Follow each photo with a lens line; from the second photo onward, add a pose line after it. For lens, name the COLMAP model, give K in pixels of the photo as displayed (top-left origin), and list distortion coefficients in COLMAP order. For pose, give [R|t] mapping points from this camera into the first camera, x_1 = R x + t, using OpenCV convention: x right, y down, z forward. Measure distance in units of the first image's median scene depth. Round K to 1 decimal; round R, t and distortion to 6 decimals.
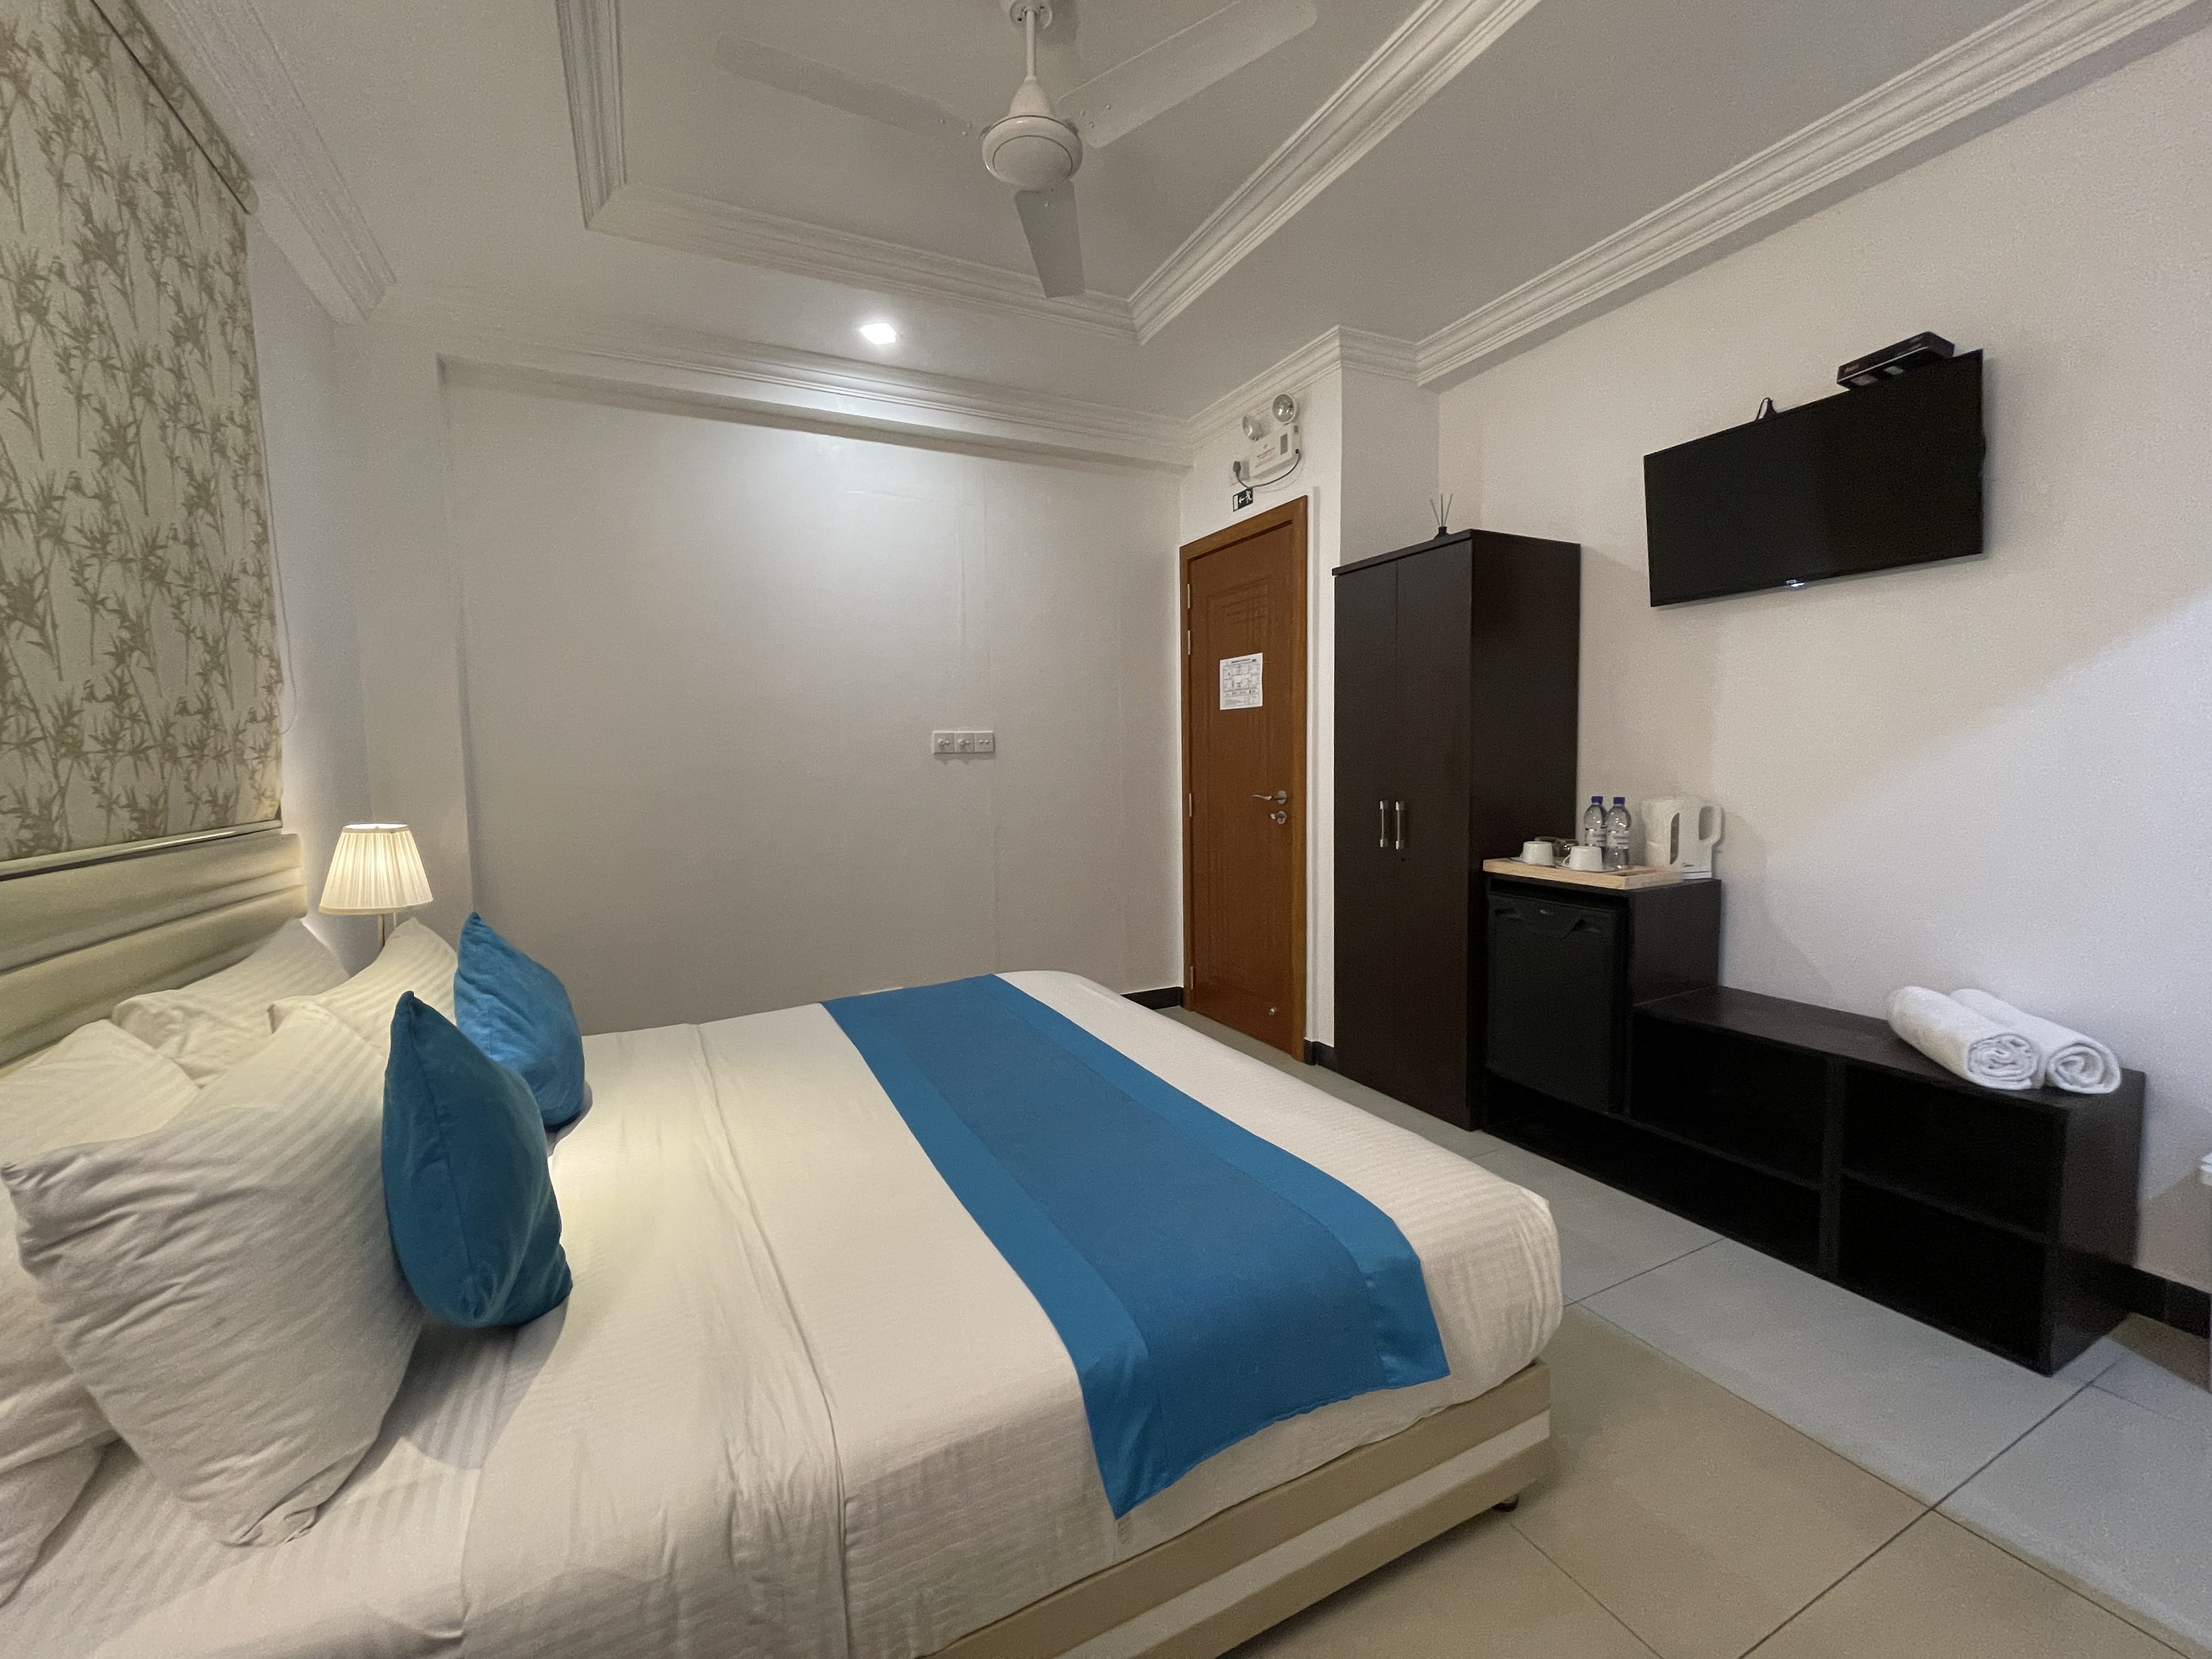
lens RADIAL K [[906.6, 0, 1118.1], [0, 906.6, 821.1], [0, 0, 1]] dist [-0.002031, 0.000754]
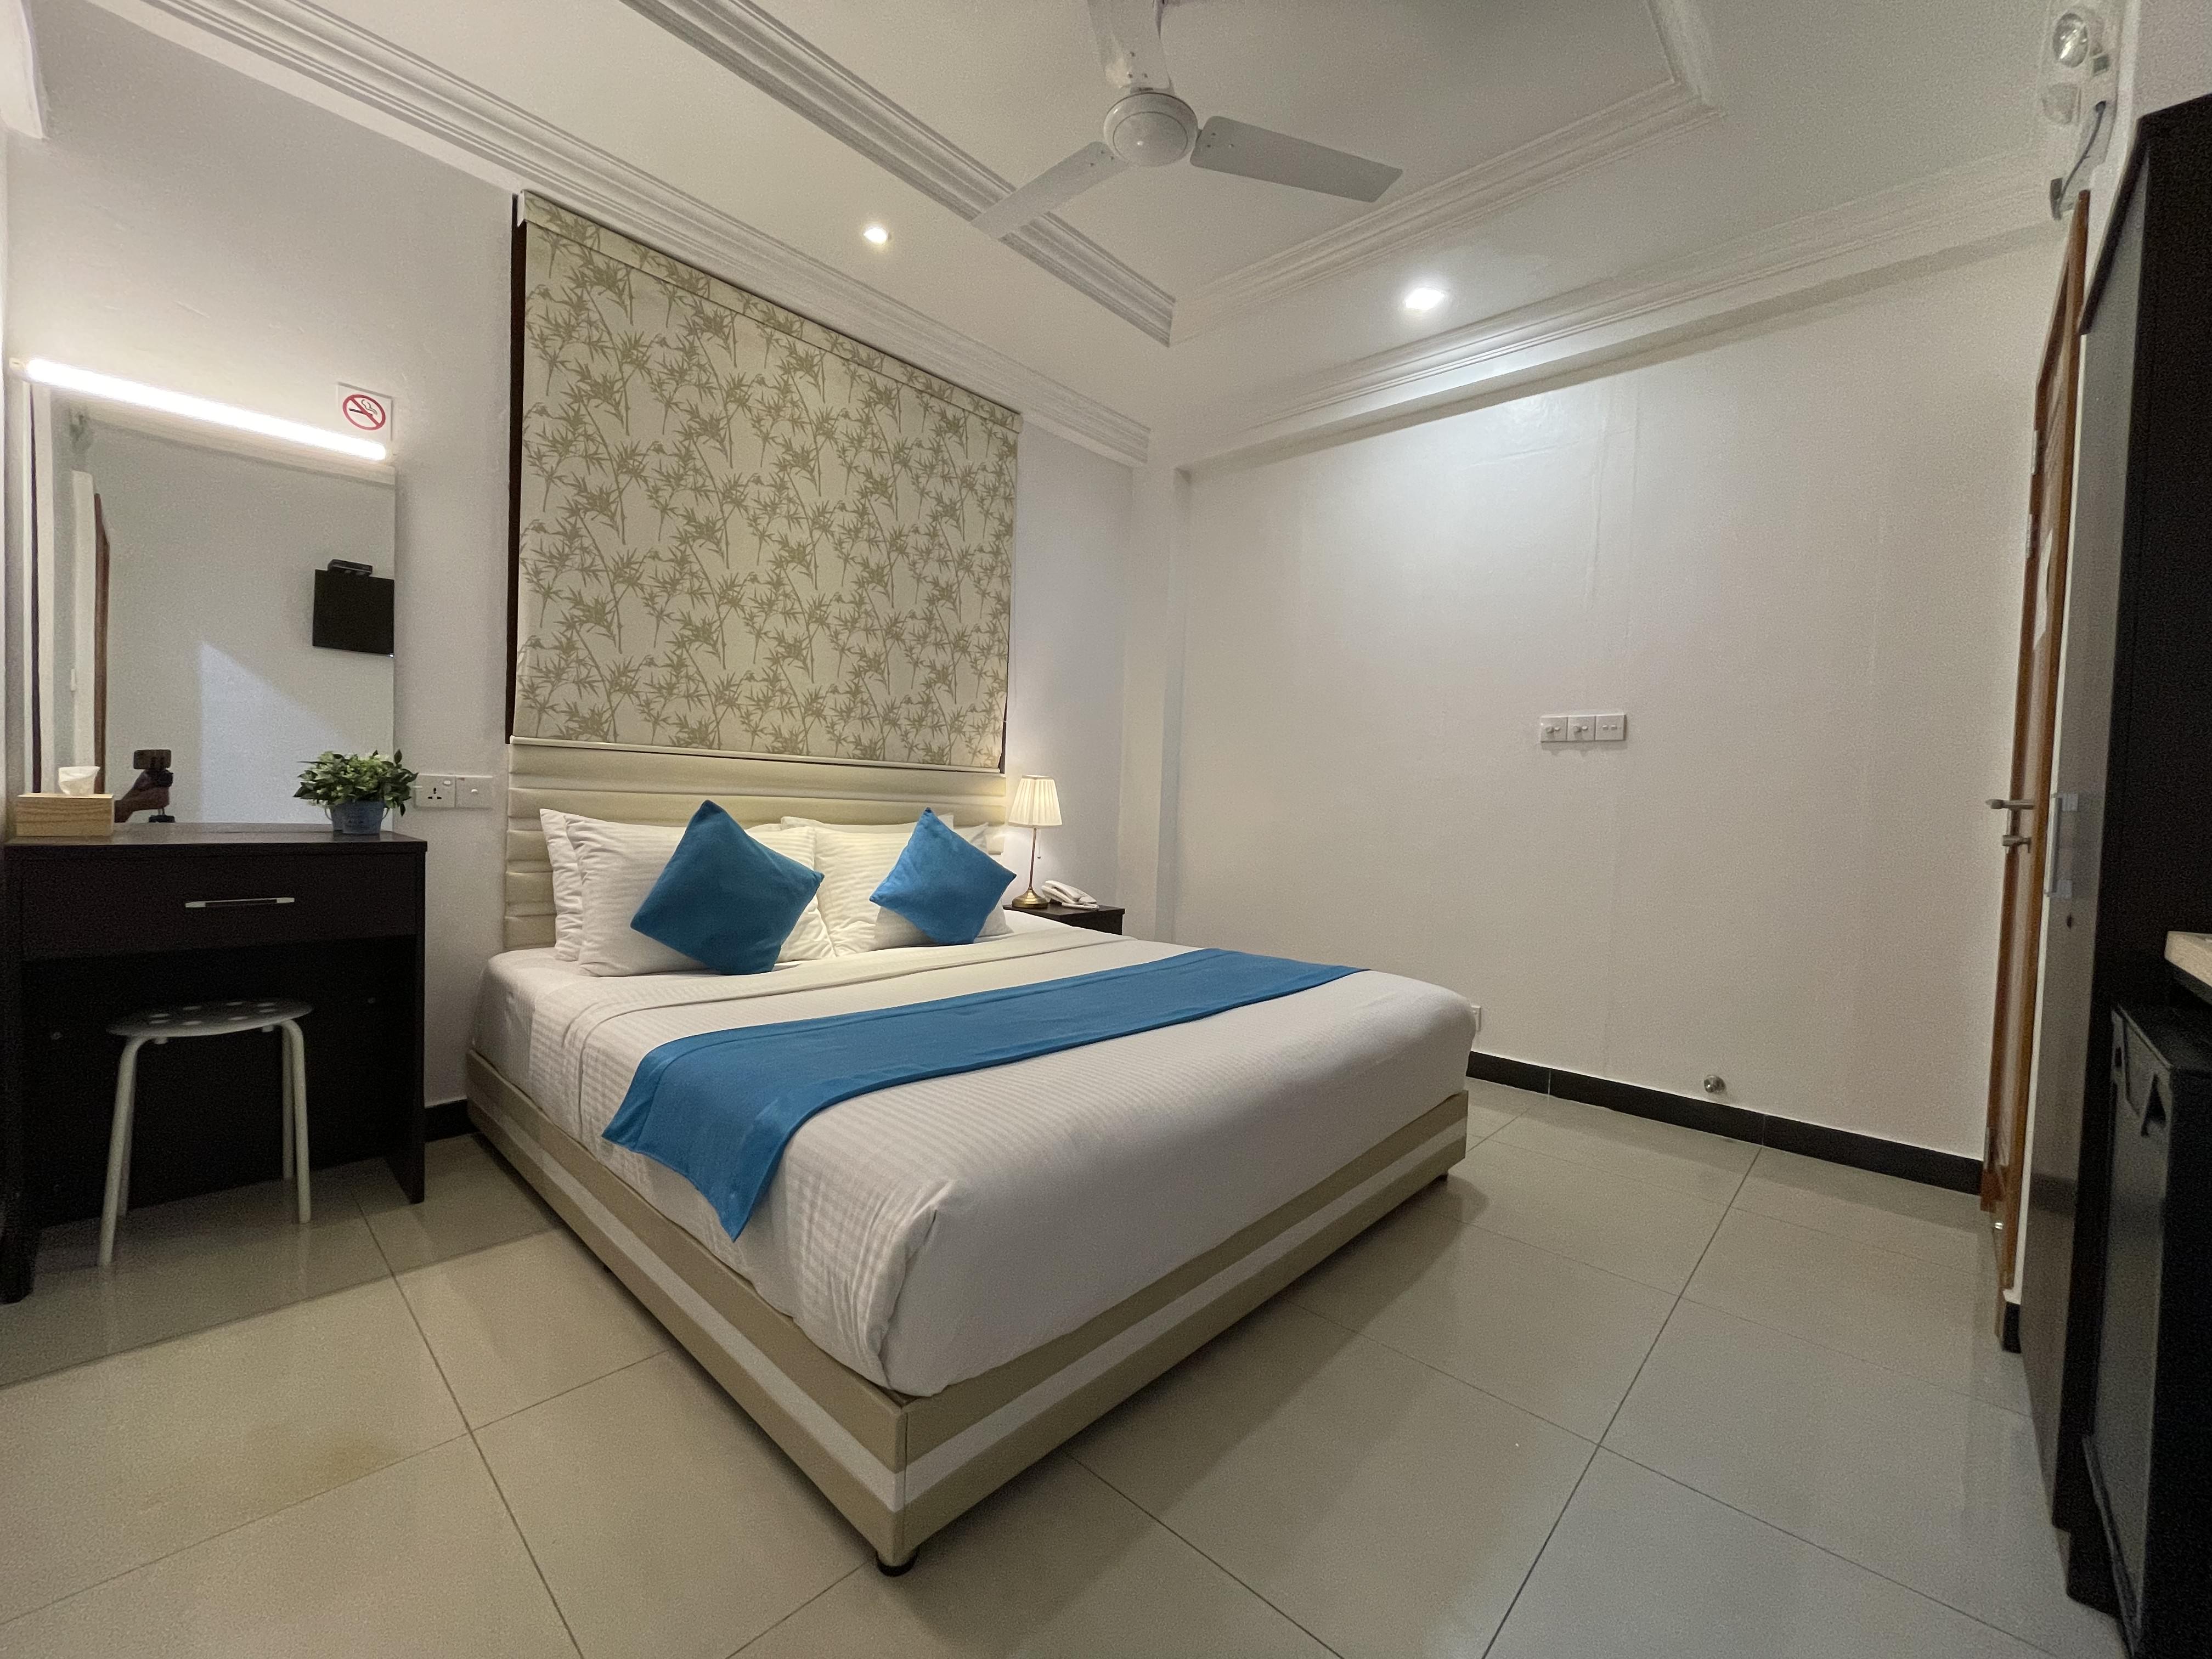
lens RADIAL K [[906.6, 0, 1120.4], [0, 906.6, 848.8], [0, 0, 1]] dist [-0.002031, 0.000754]
pose [[0.363982, 0.066478, -0.929030, 0.699801], [-0.101502, 0.994340, 0.031384, 0.061656], [0.925859, 0.082875, 0.368670, 0.489421]]
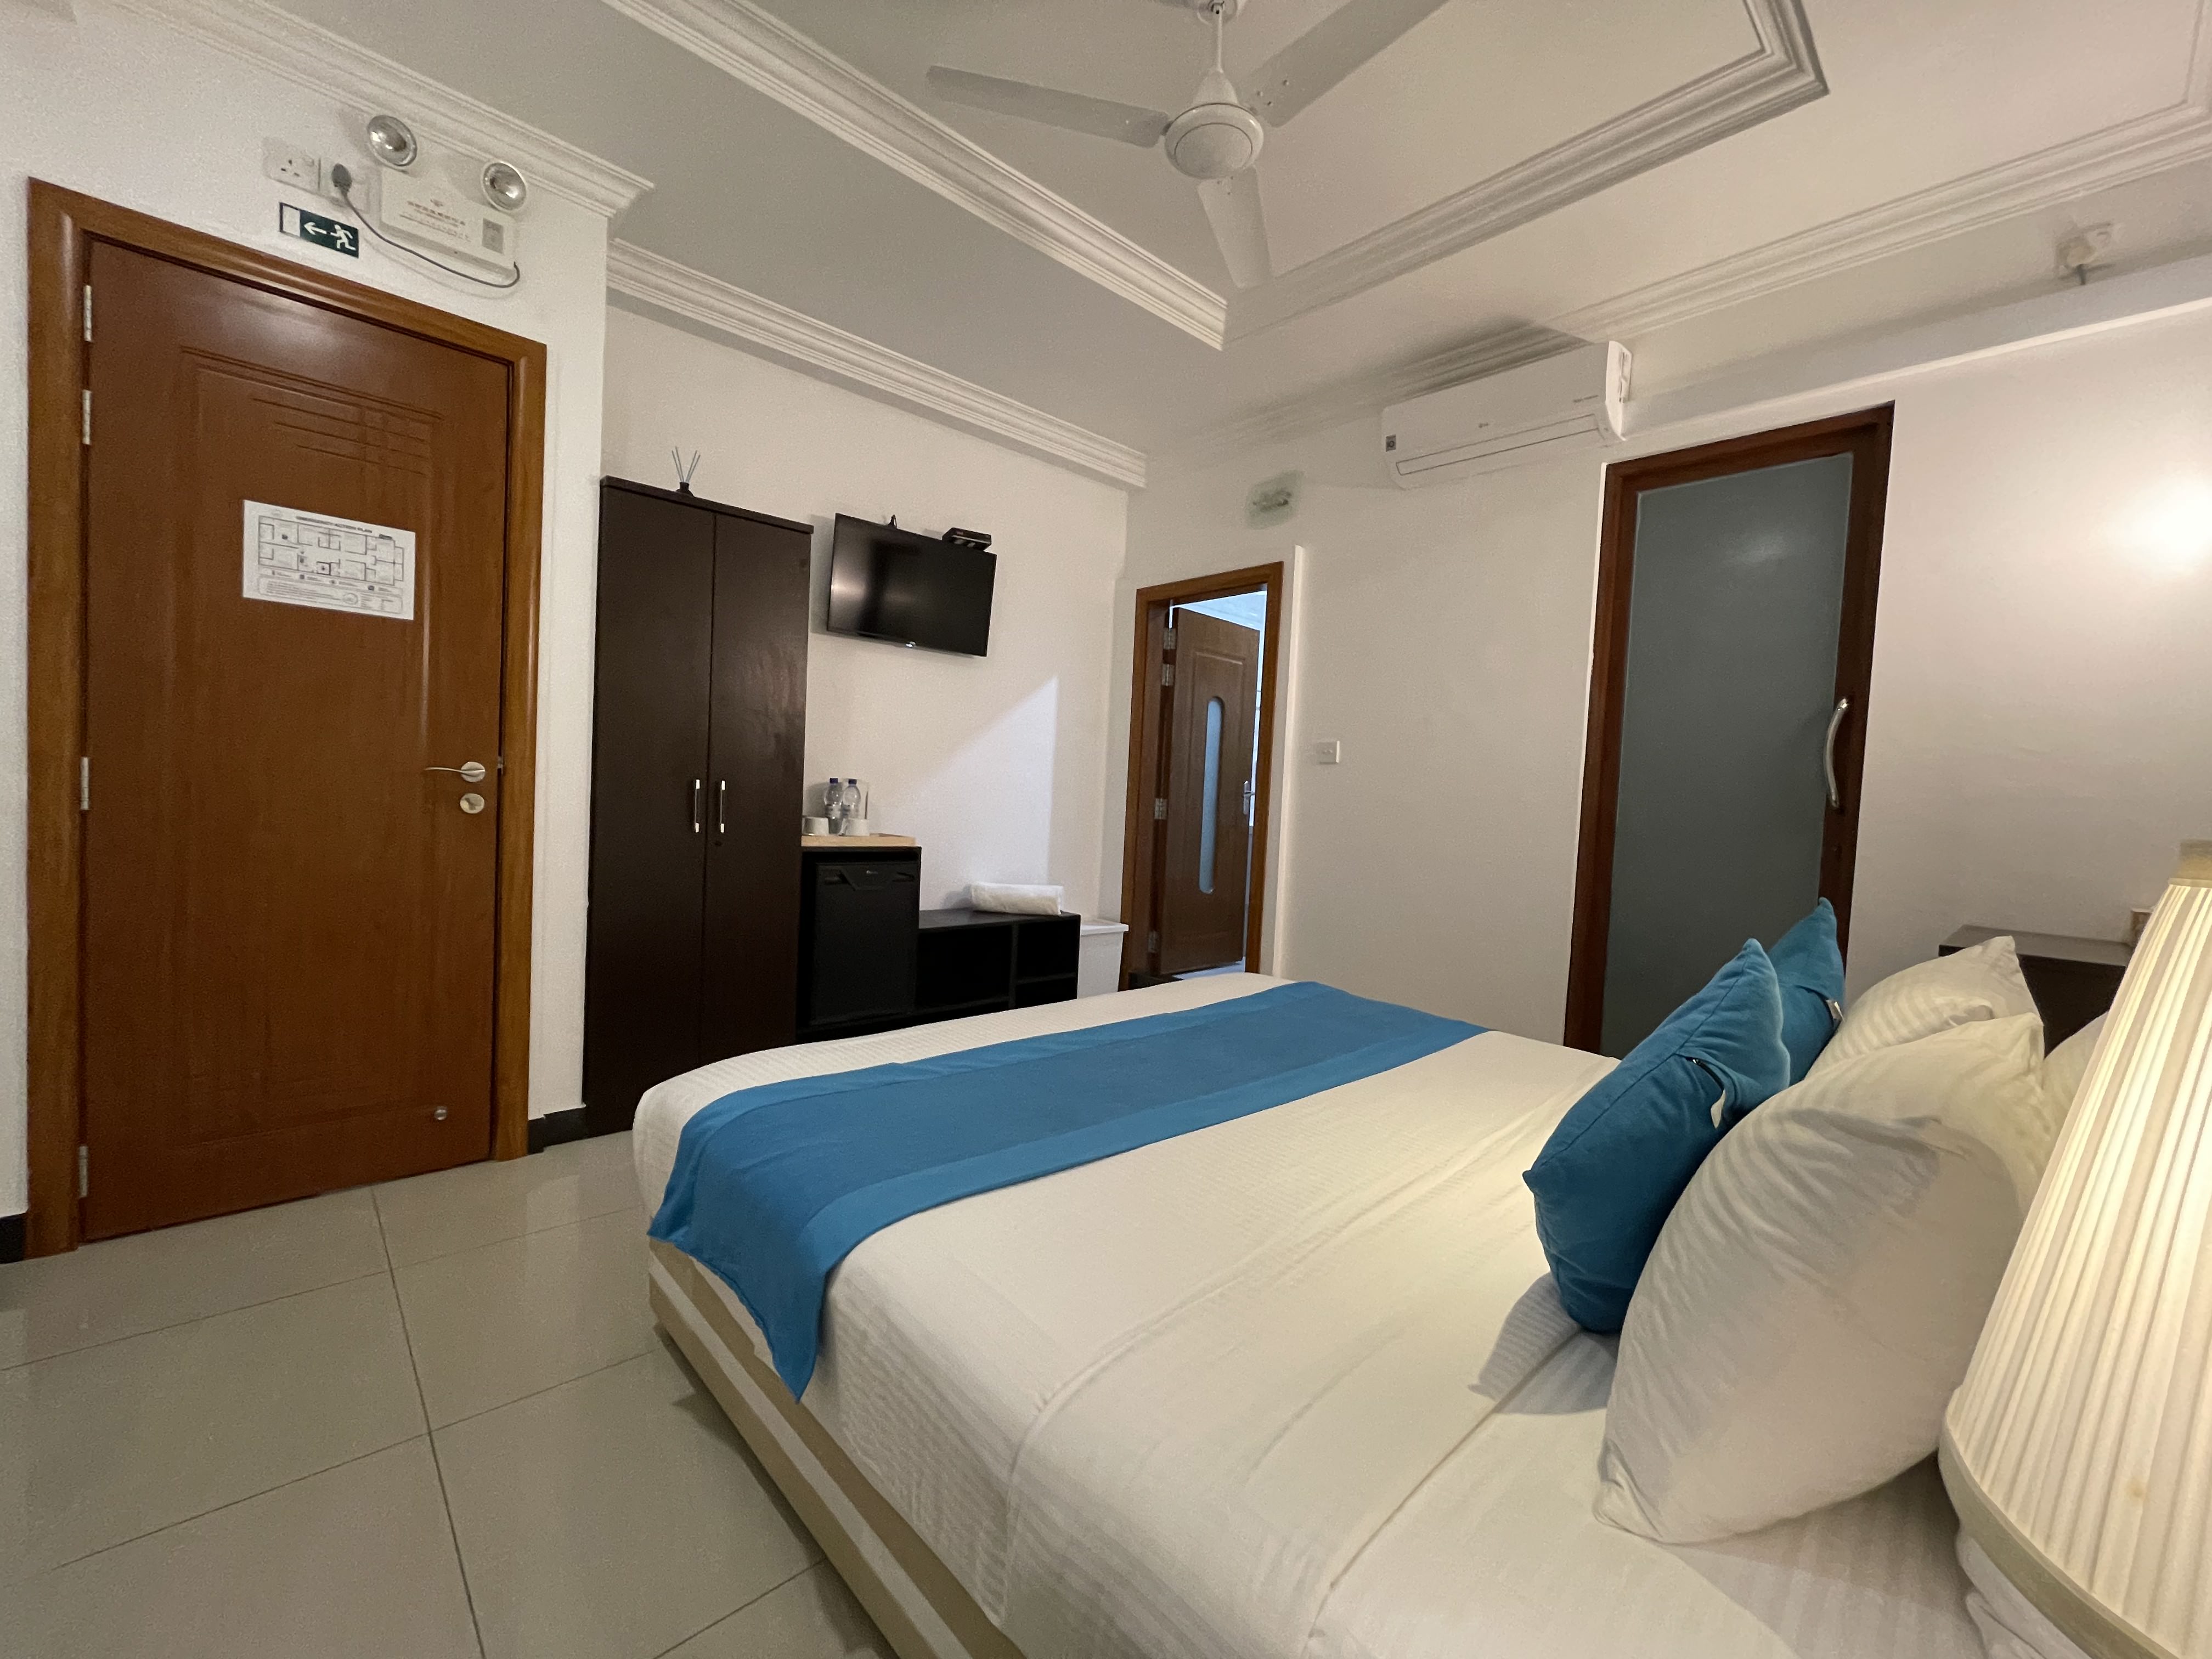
lens RADIAL K [[906.6, 0, 1099.2], [0, 906.6, 835.1], [0, 0, 1]] dist [-0.002031, 0.000754]
pose [[-0.279916, -0.040342, 0.959177, -0.806942], [0.027652, 0.998363, 0.050060, -0.002337], [-0.959626, 0.040536, -0.278342, 1.066974]]
